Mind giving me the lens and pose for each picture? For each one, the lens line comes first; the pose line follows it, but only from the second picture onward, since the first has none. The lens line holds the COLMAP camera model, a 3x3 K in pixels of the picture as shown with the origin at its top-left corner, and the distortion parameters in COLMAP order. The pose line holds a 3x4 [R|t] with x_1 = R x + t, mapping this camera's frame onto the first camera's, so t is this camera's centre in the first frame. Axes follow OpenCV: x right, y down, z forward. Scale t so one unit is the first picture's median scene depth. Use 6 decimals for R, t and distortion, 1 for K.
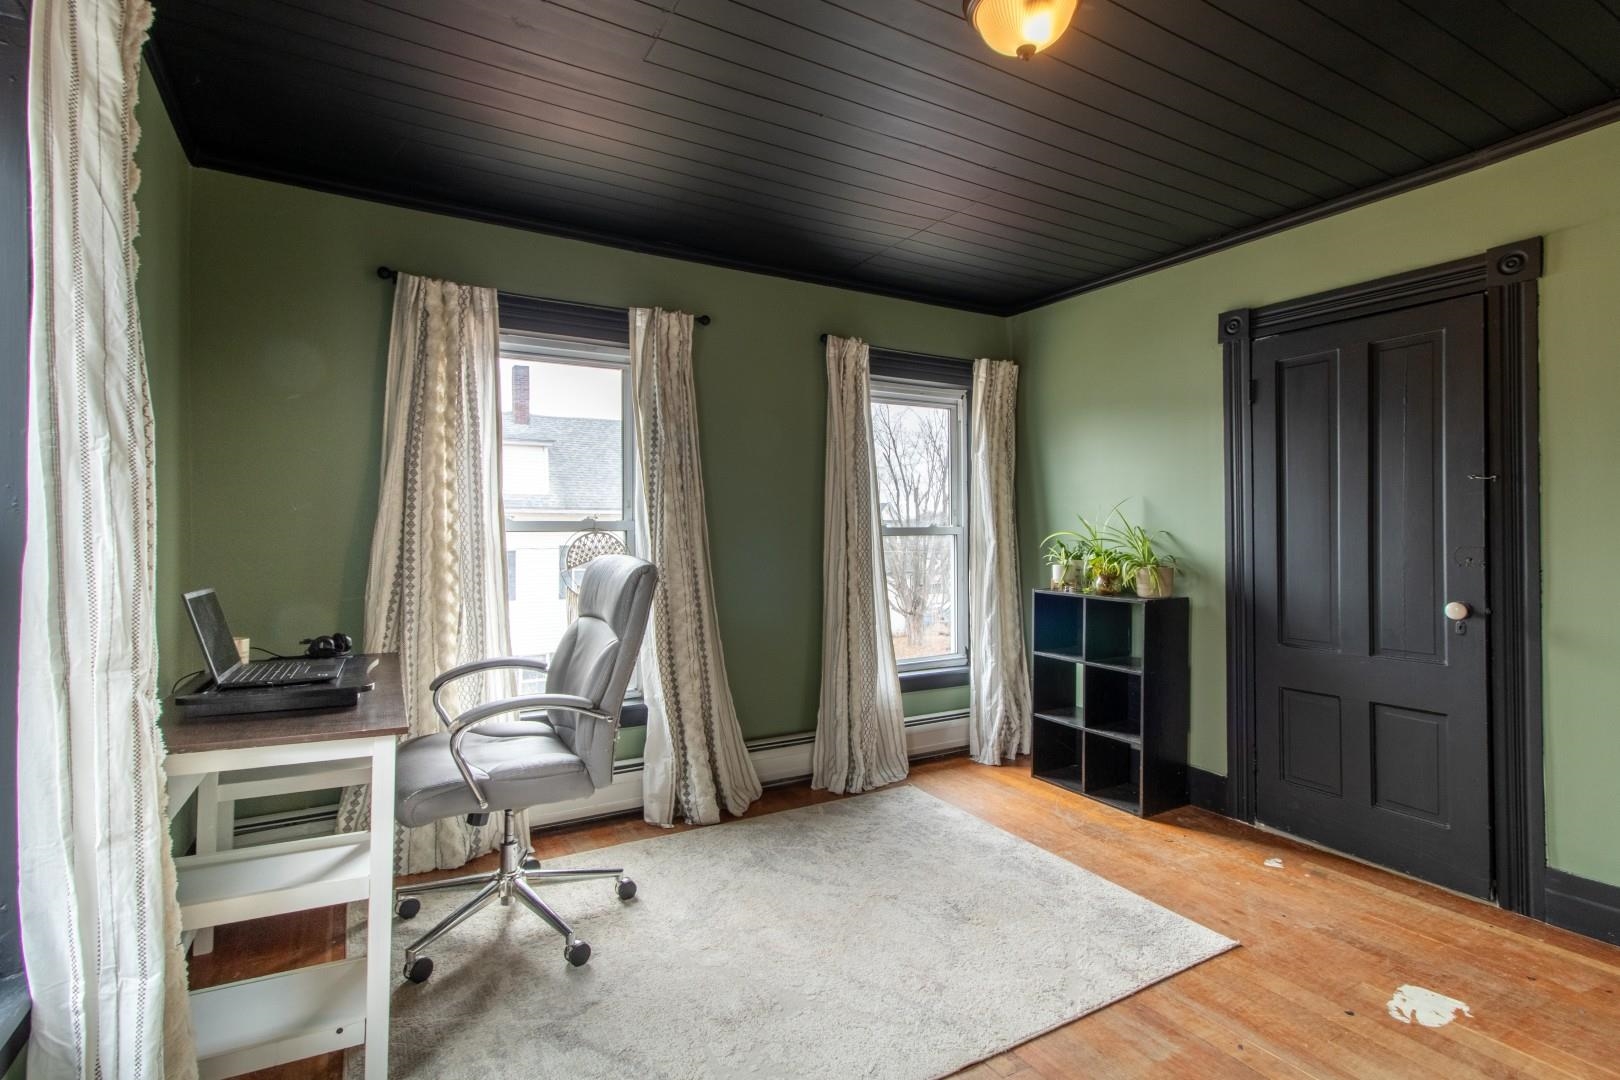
lens RADIAL K [[766.2, 0, 822.0], [0, 766.2, 536.0], [0, 0, 1]] dist [0.005055, 0.000029]
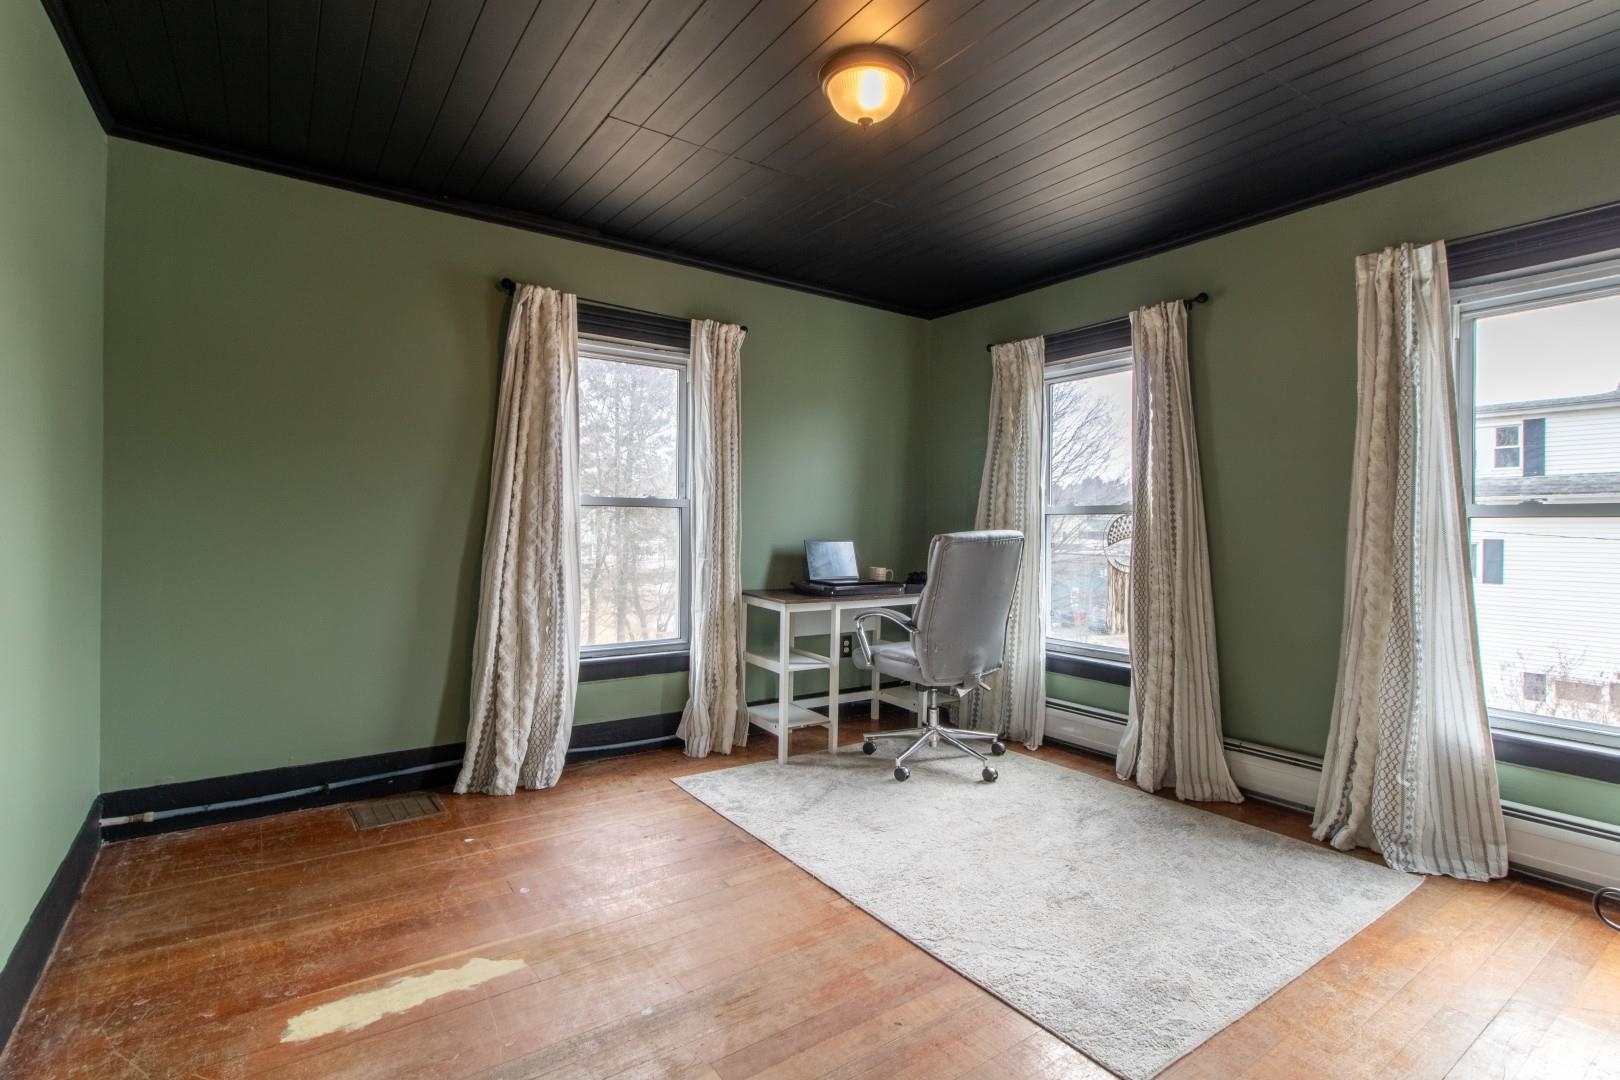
lens RADIAL K [[766.2, 0, 820.7], [0, 766.2, 531.1], [0, 0, 1]] dist [0.005055, 0.000029]
pose [[0.107397, 0.013714, -0.994122, 0.852150], [-0.008824, 0.999879, 0.012840, 0.010728], [0.994177, 0.007394, 0.107505, 0.445945]]
